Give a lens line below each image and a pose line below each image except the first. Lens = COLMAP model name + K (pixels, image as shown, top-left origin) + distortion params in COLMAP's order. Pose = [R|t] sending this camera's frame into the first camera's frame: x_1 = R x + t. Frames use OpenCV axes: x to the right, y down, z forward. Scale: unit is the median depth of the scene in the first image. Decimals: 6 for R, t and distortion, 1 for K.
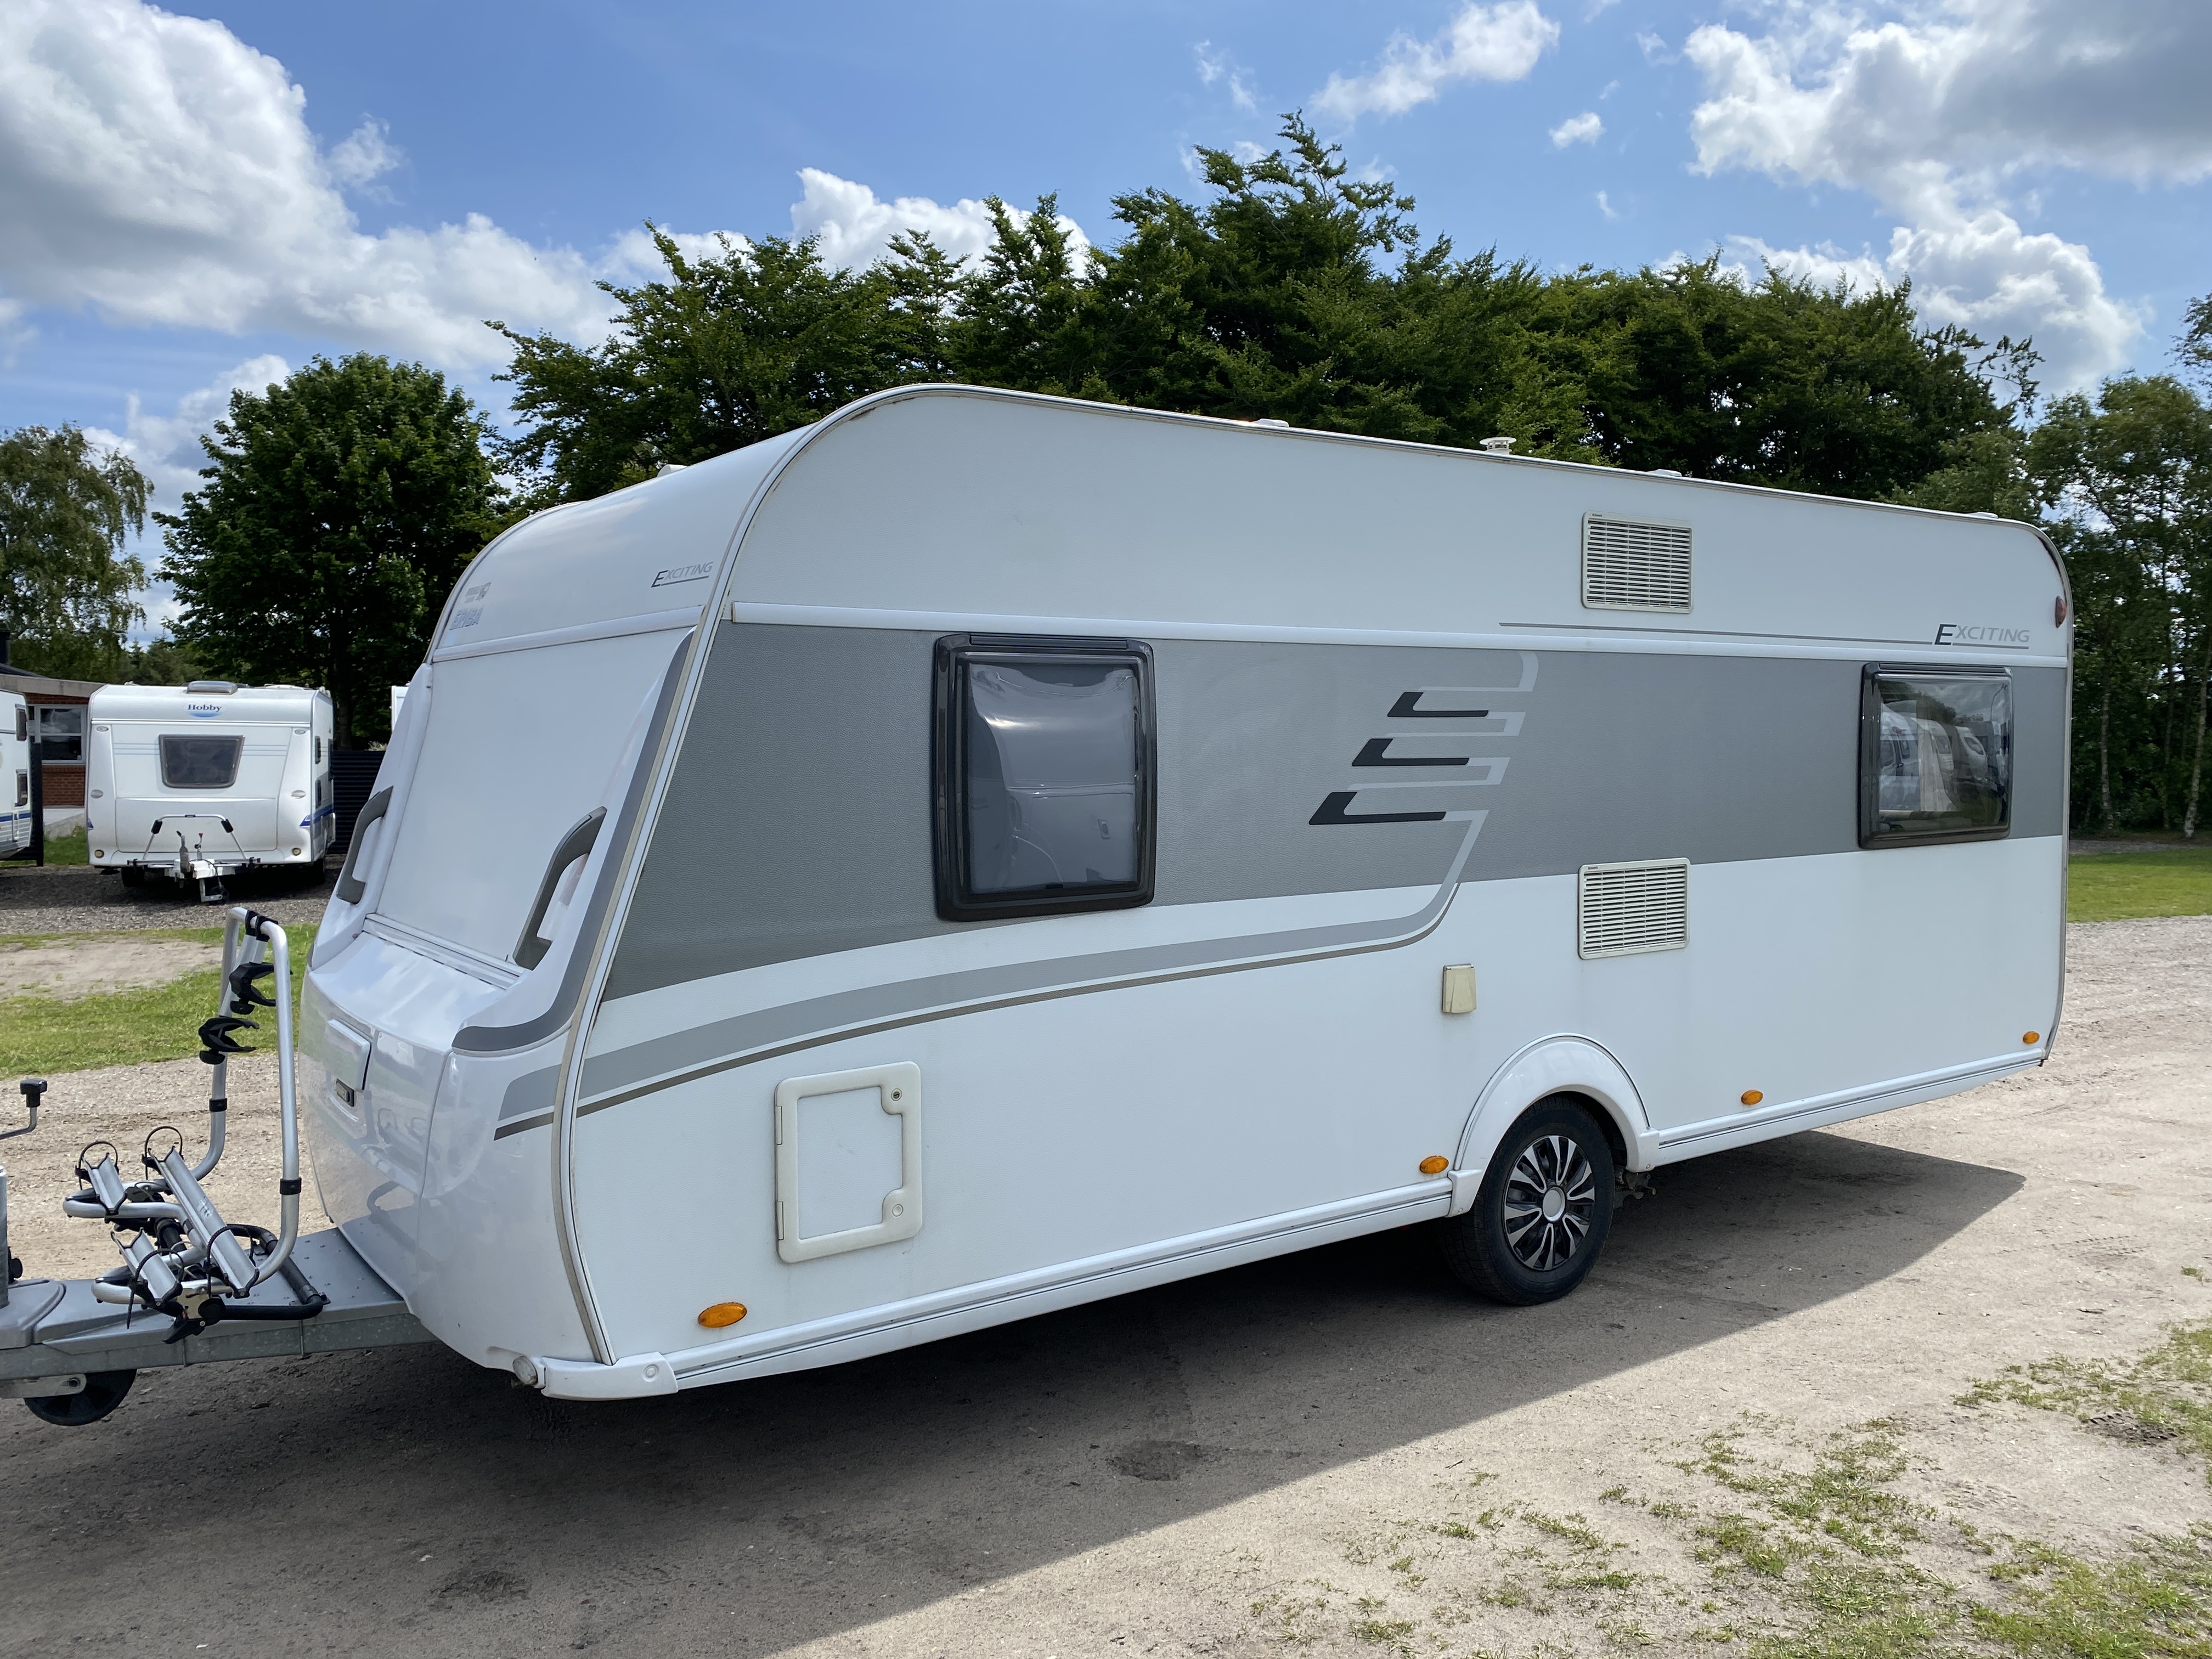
lens RADIAL K [[1673.1, 0, 1100.5], [0, 1673.1, 821.1], [0, 0, 1]] dist [0.034873, -0.036304]
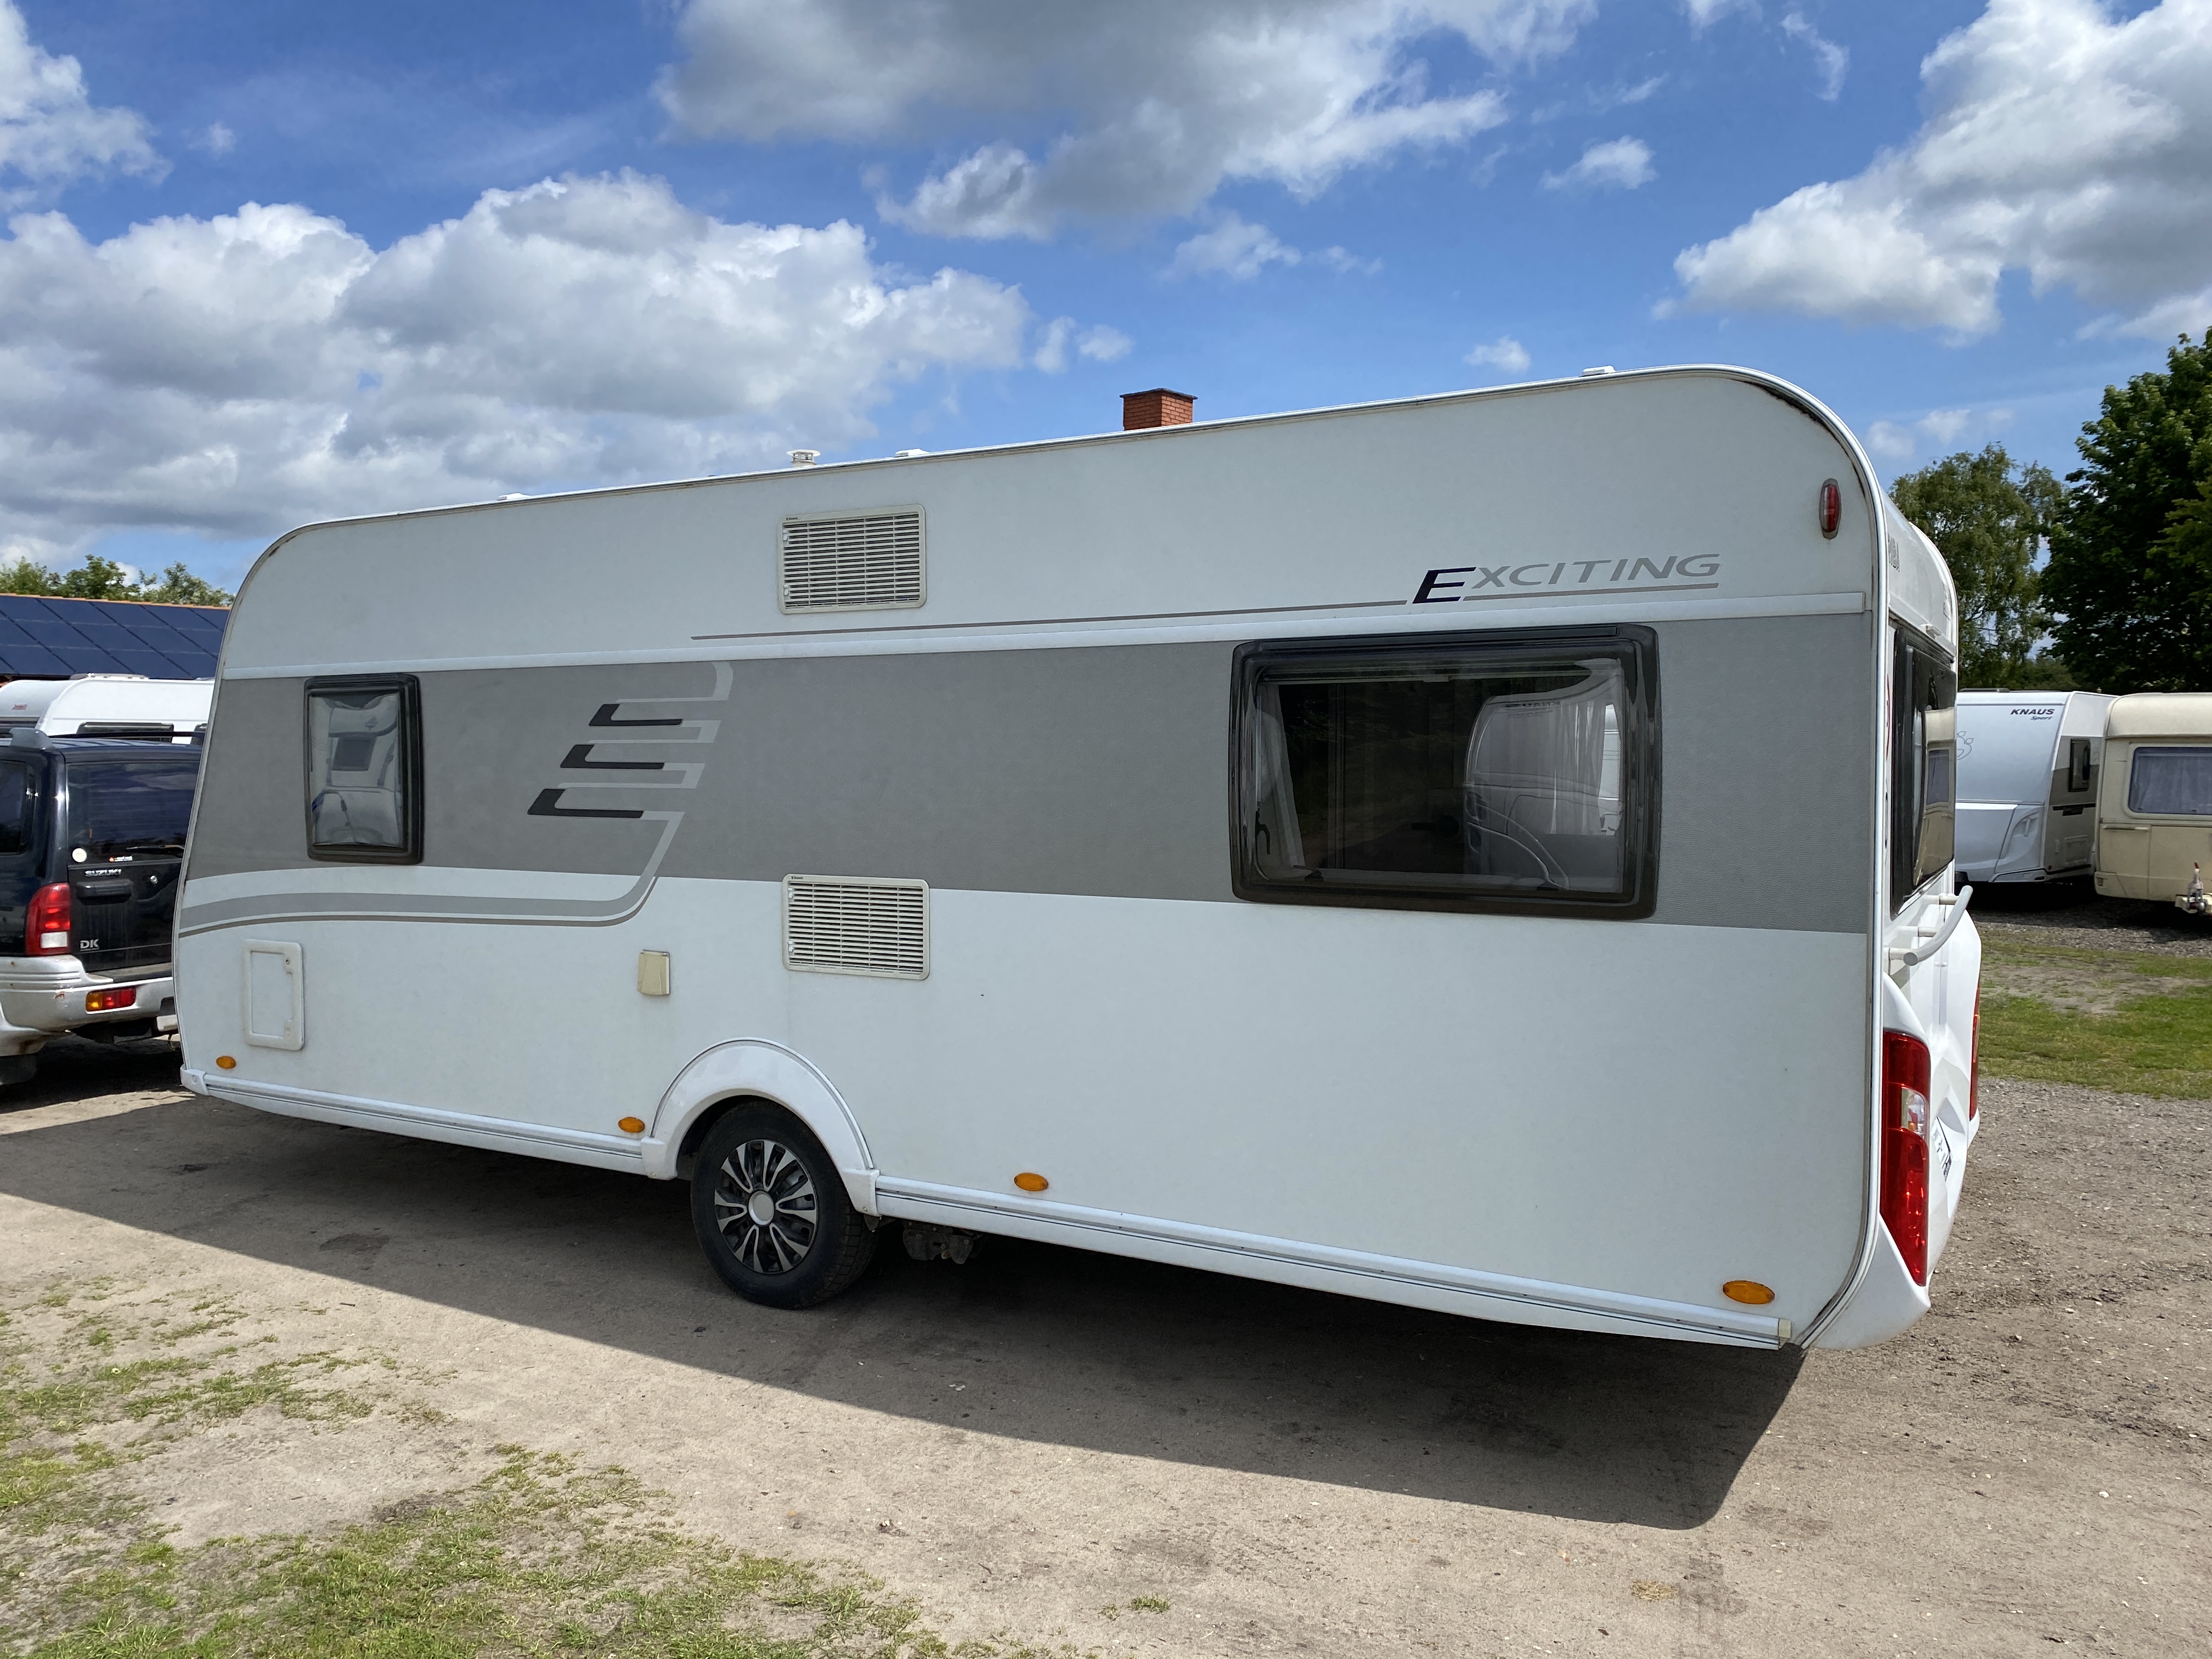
lens RADIAL K [[1683.6, 0, 1104.0], [0, 1683.6, 795.1], [0, 0, 1]] dist [0.012818, -0.004848]
pose [[0.417201, 0.027693, -0.908392, 1.319898], [-0.045573, 0.998916, 0.009522, -0.039656], [0.907671, 0.037426, 0.418010, 0.788095]]
